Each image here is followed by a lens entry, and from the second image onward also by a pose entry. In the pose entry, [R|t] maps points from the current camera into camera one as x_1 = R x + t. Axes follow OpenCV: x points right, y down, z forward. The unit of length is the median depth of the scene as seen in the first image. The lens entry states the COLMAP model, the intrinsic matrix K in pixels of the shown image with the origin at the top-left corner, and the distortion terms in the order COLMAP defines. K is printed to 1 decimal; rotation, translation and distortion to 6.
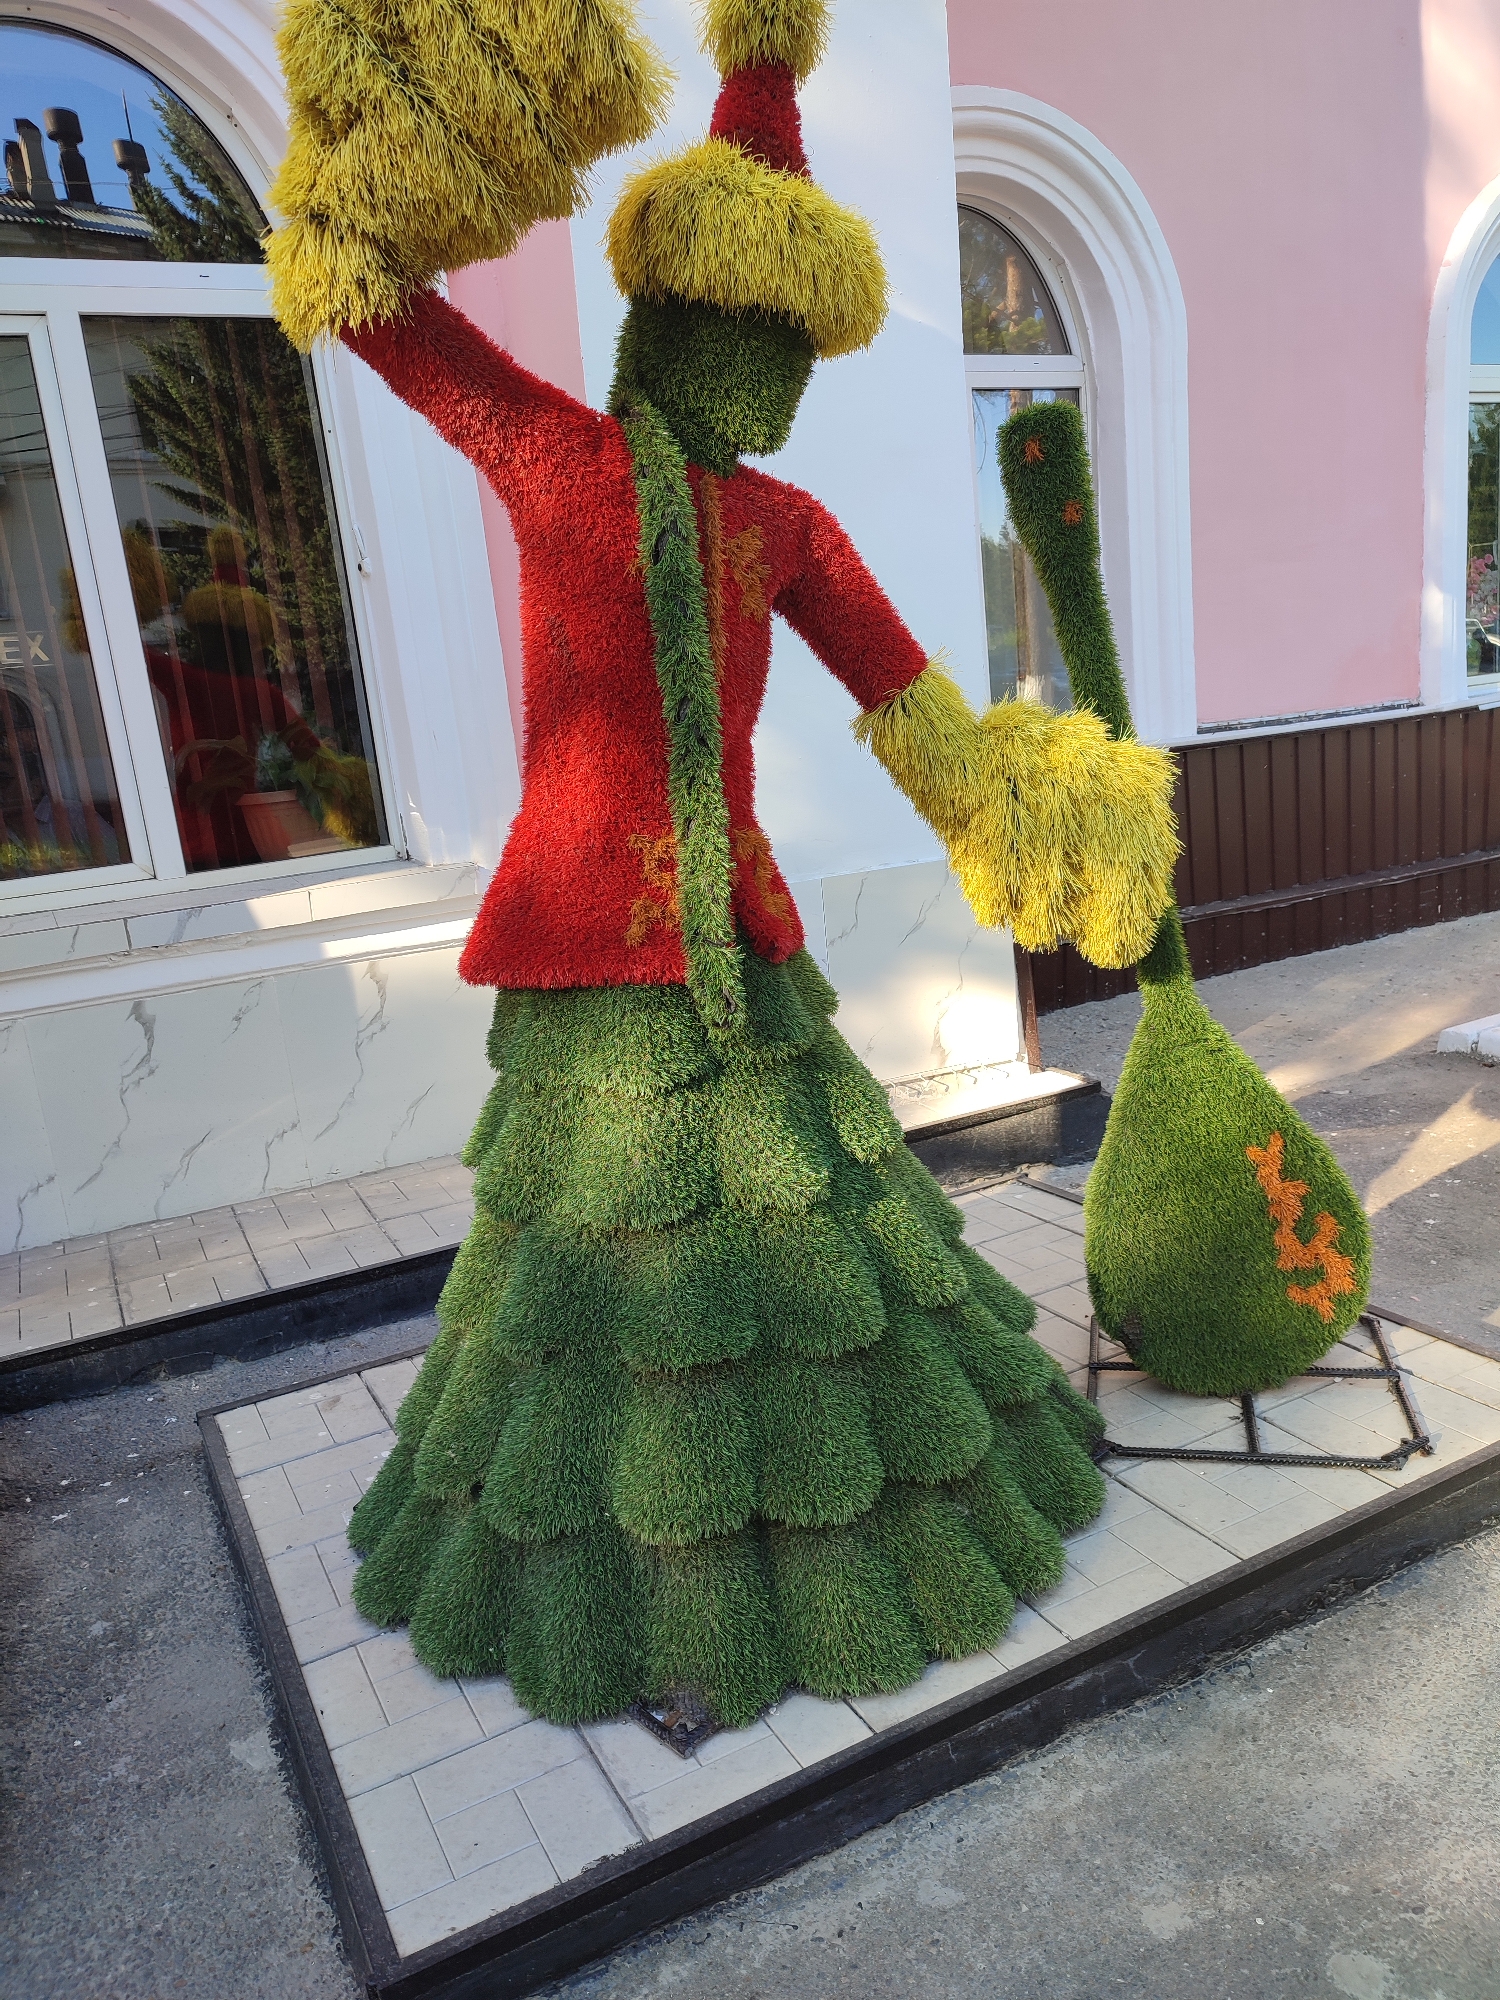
lens RADIAL K [[1466.1, 0, 744.6], [0, 1466.1, 1008.8], [0, 0, 1]] dist [0.053026, -0.060926]
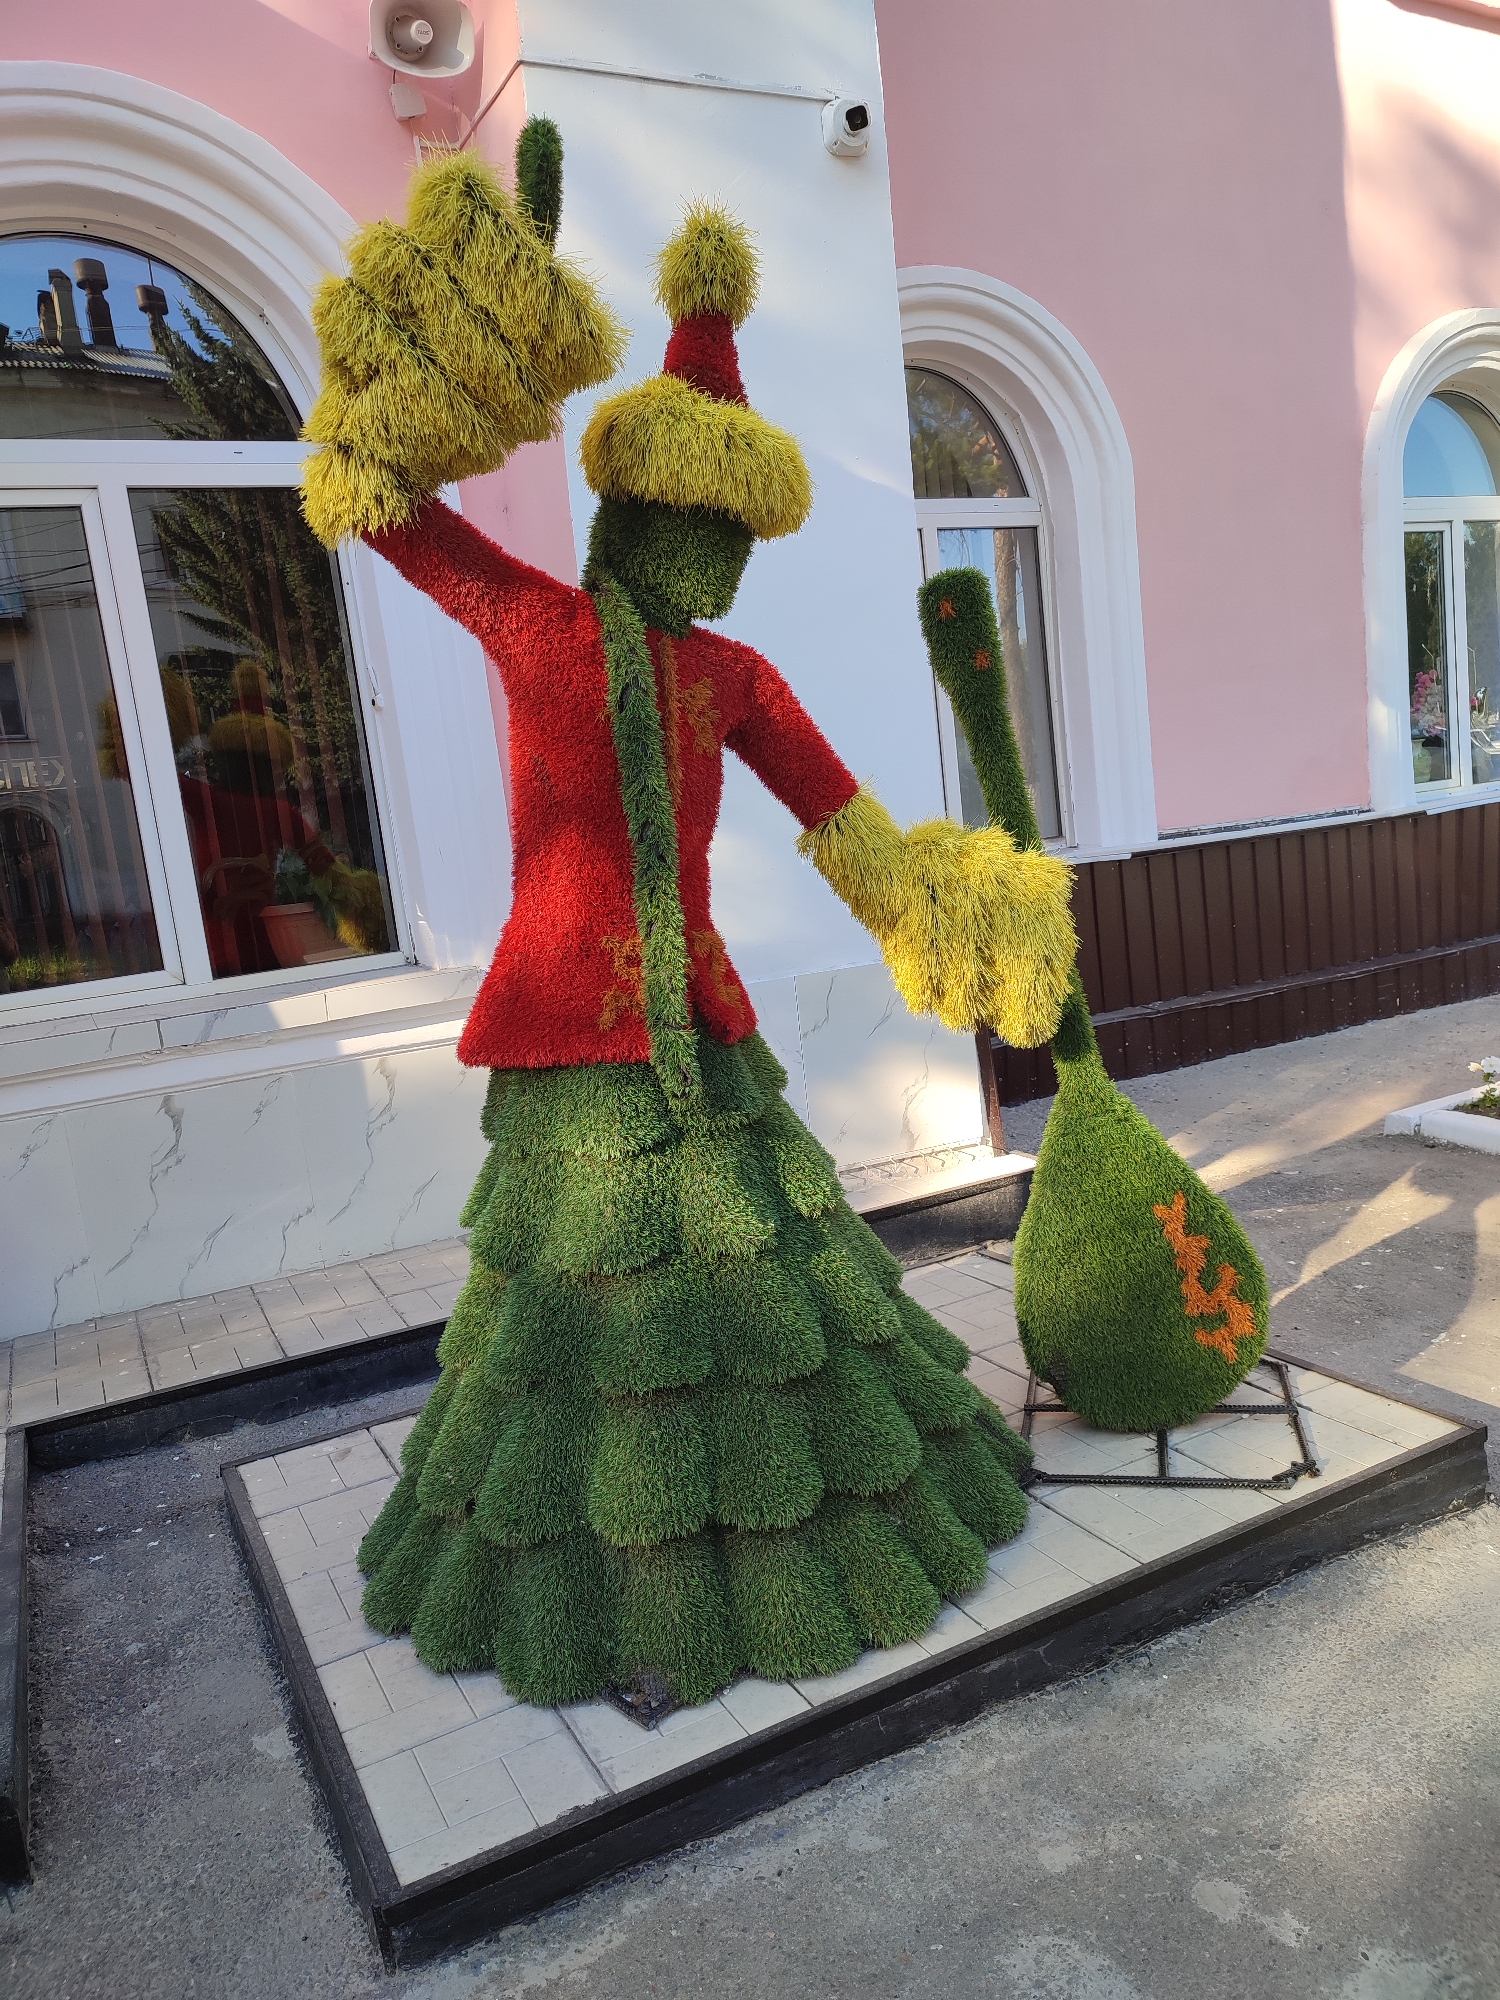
lens RADIAL K [[1466.1, 0, 744.6], [0, 1466.1, 1008.8], [0, 0, 1]] dist [0.053026, -0.060926]
pose [[0.999921, -0.011351, -0.005420, 0.040031], [0.010935, 0.997391, -0.071353, 0.023631], [0.006215, 0.071288, 0.997436, -0.162360]]
